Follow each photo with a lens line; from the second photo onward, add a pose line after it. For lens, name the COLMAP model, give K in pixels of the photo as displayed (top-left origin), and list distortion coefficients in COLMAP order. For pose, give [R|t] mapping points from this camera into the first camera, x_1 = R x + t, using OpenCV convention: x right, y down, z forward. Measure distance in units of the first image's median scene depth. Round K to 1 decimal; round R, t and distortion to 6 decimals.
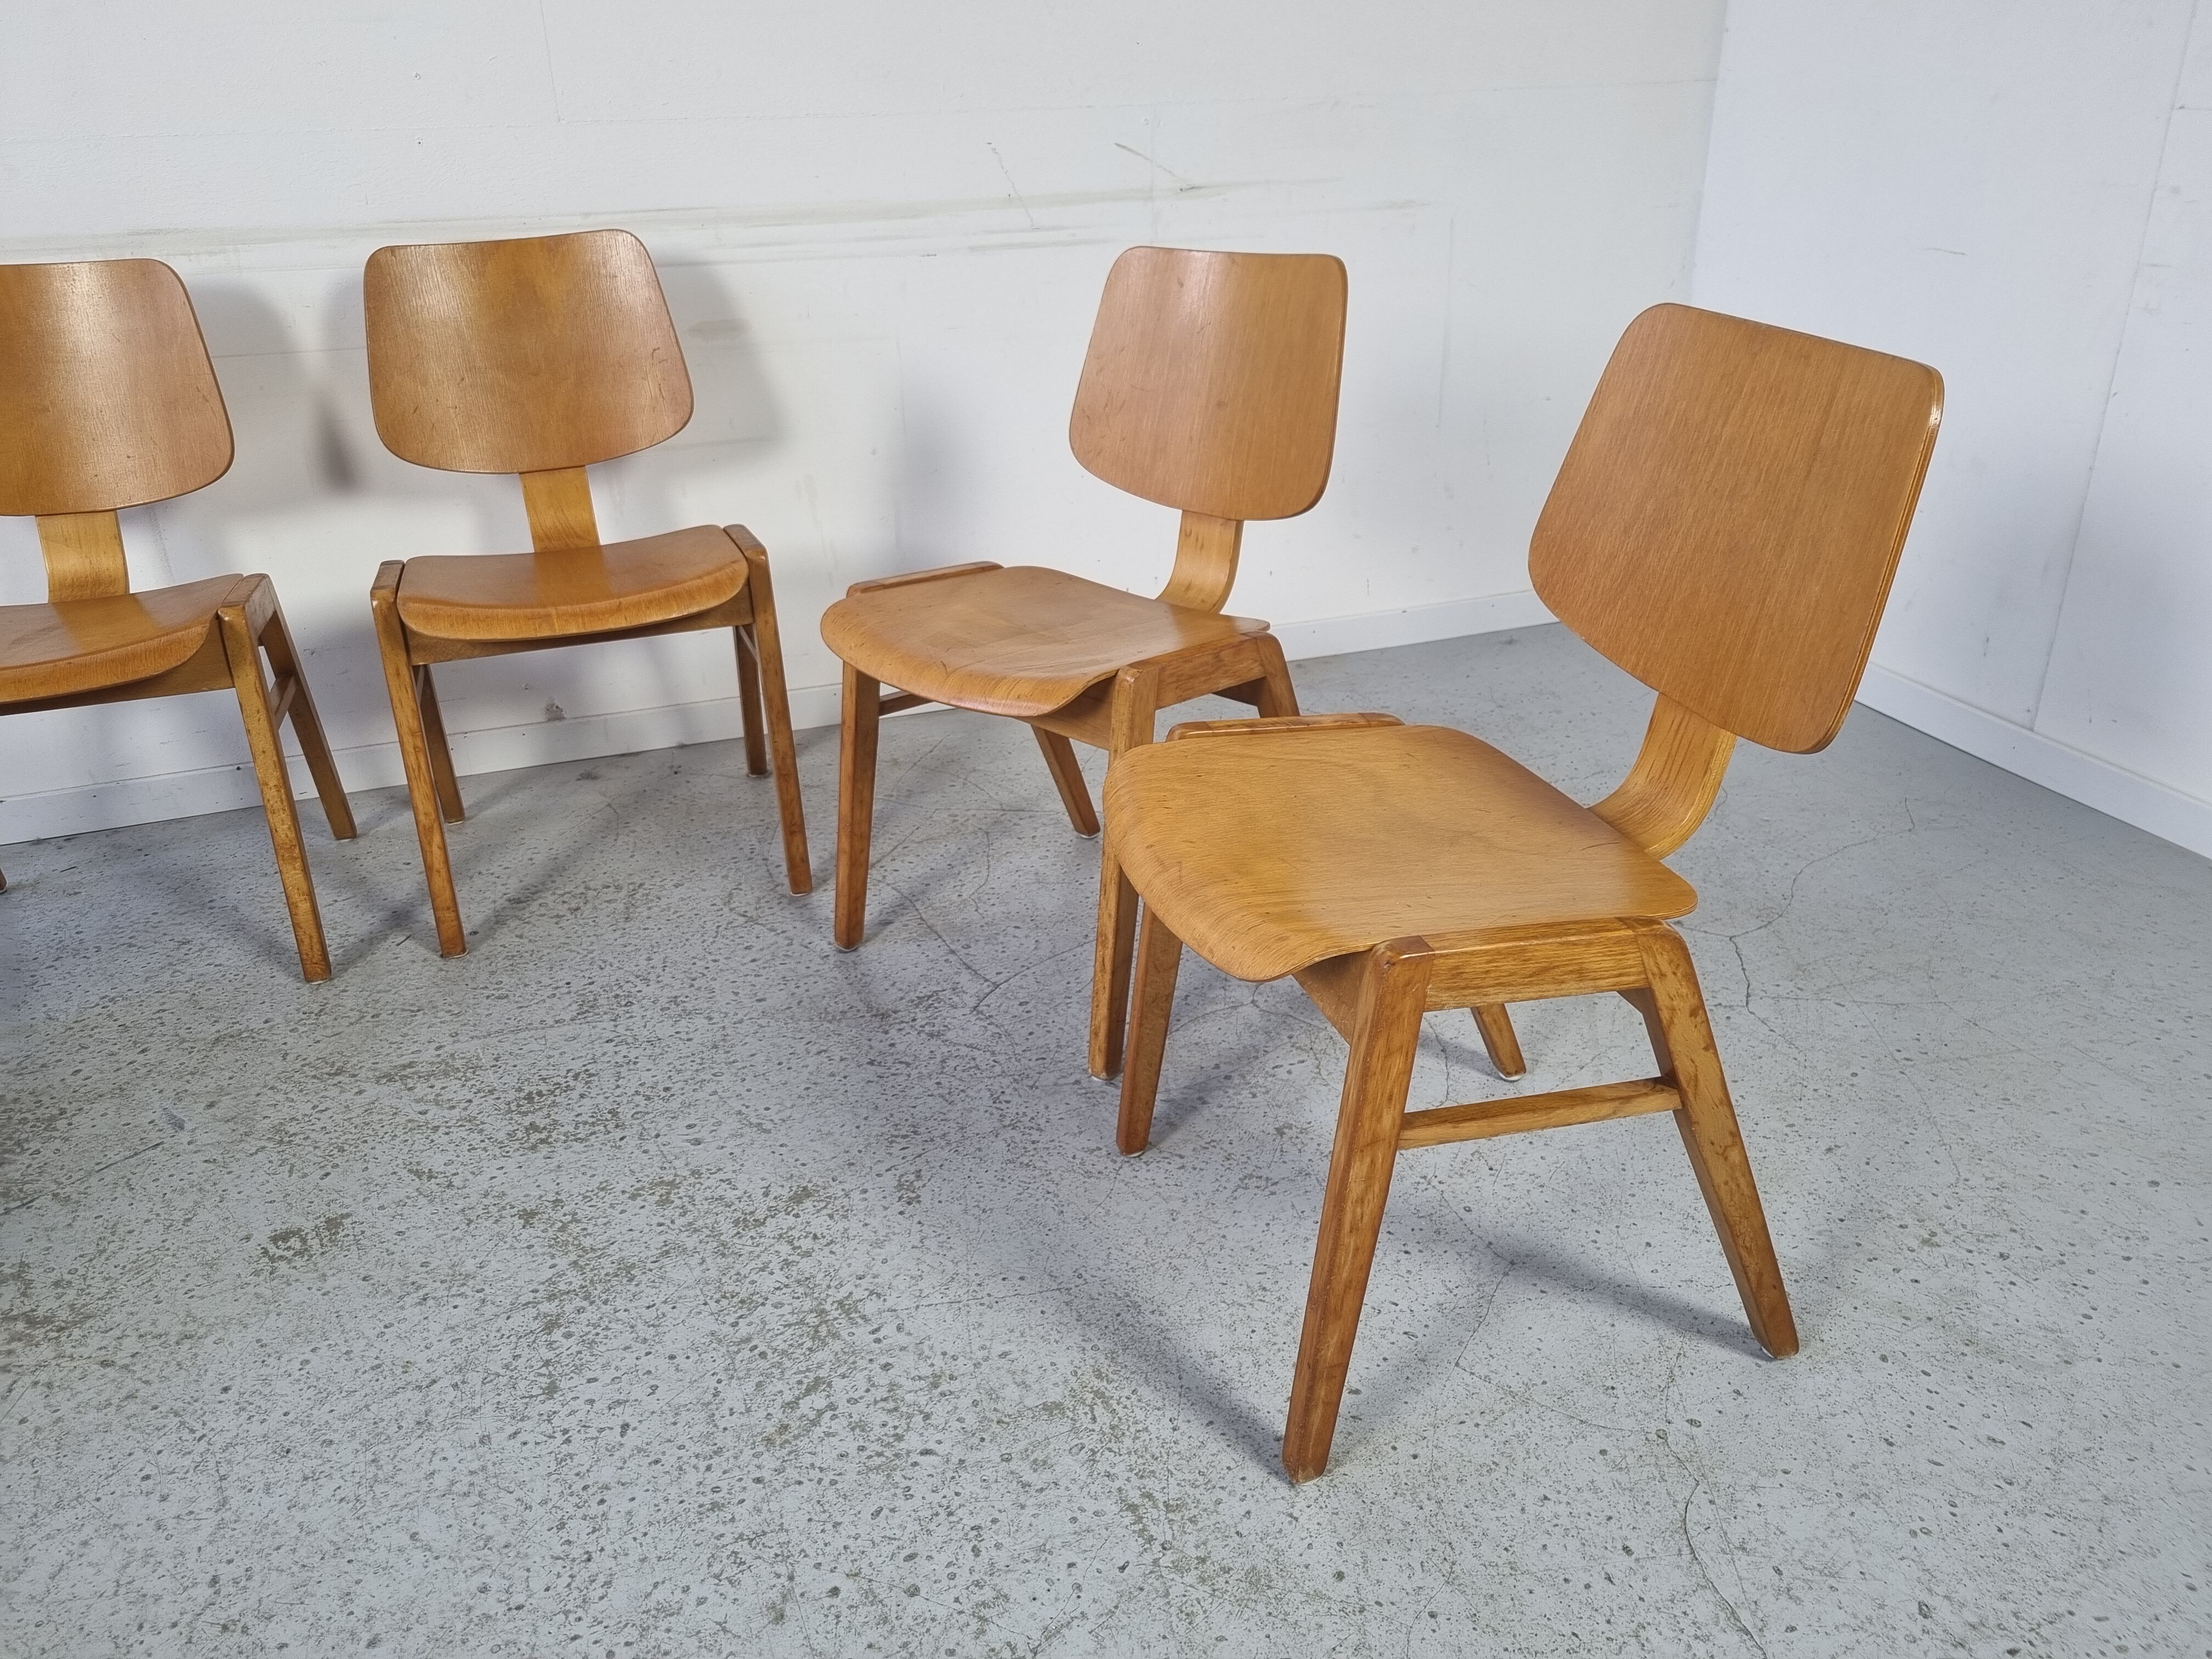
lens RADIAL K [[1647.3, 0, 1092.8], [0, 1647.3, 806.9], [0, 0, 1]] dist [0.070227, -0.063842]
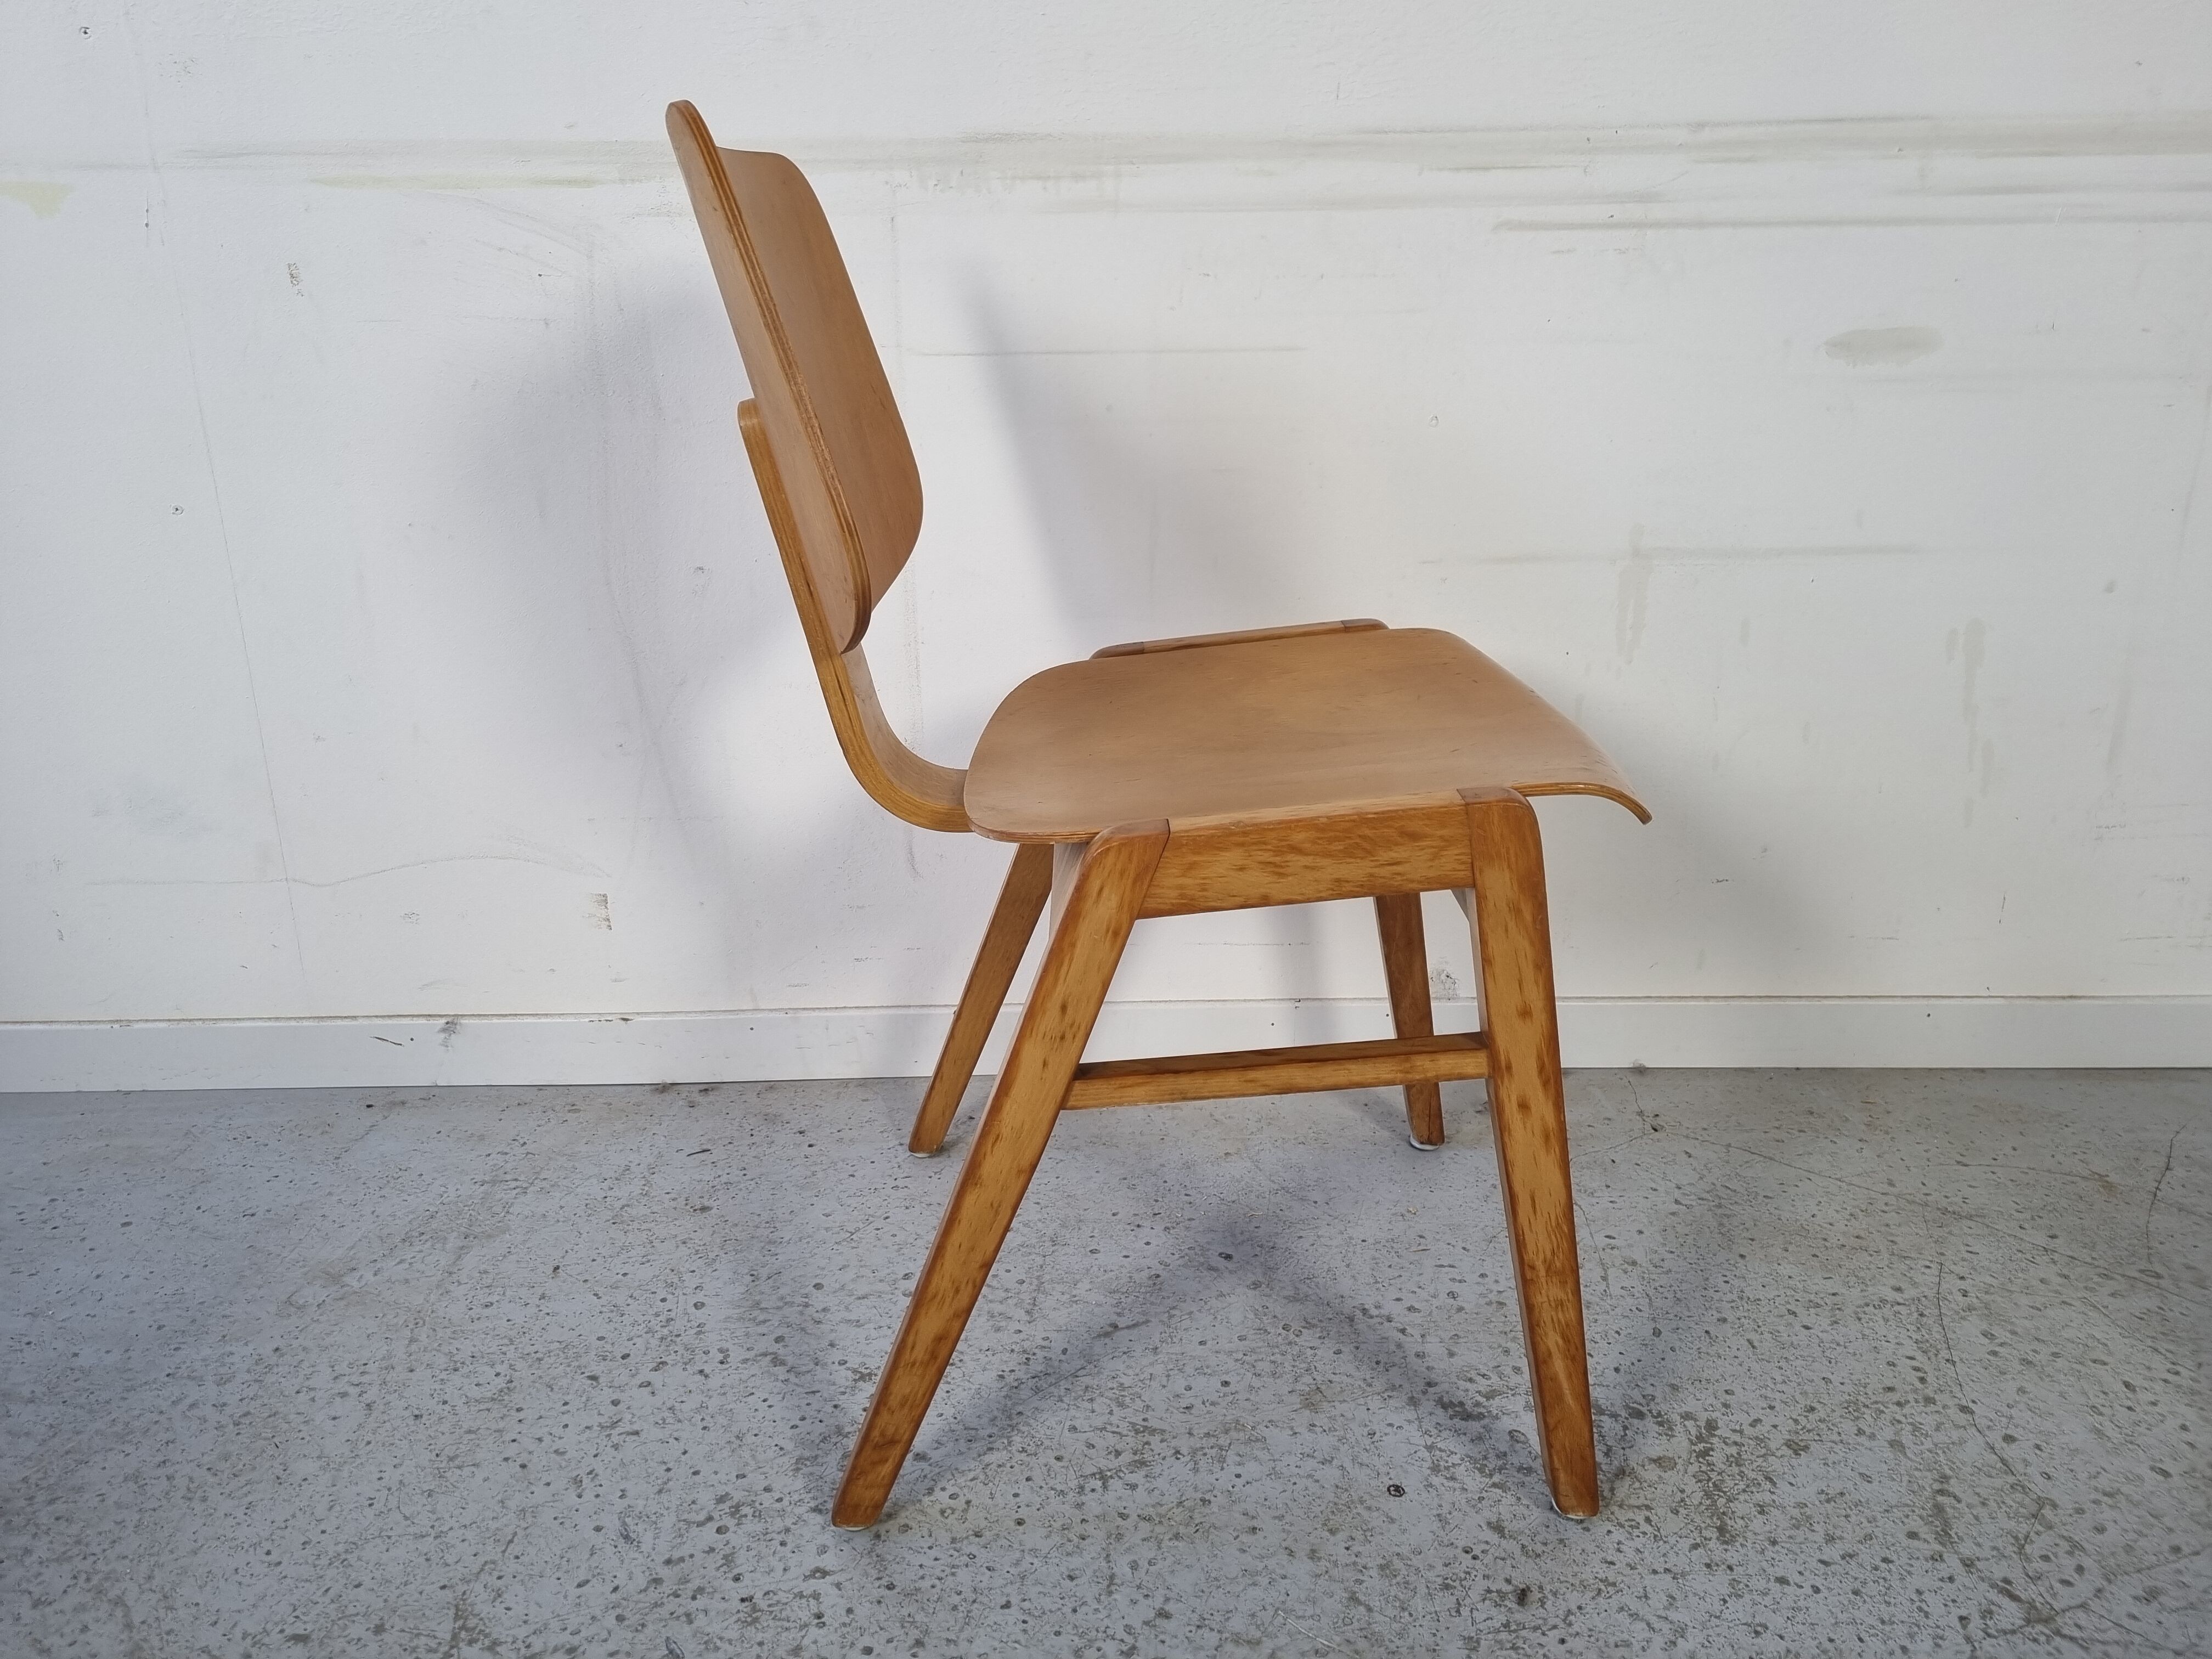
lens RADIAL K [[1647.3, 0, 1092.8], [0, 1647.3, 806.9], [0, 0, 1]] dist [0.070227, -0.063842]
pose [[0.943397, 0.114971, -0.311102, -0.392194], [-0.144635, 0.986718, -0.073943, -0.085483], [0.298468, 0.114754, 0.947496, 0.590014]]
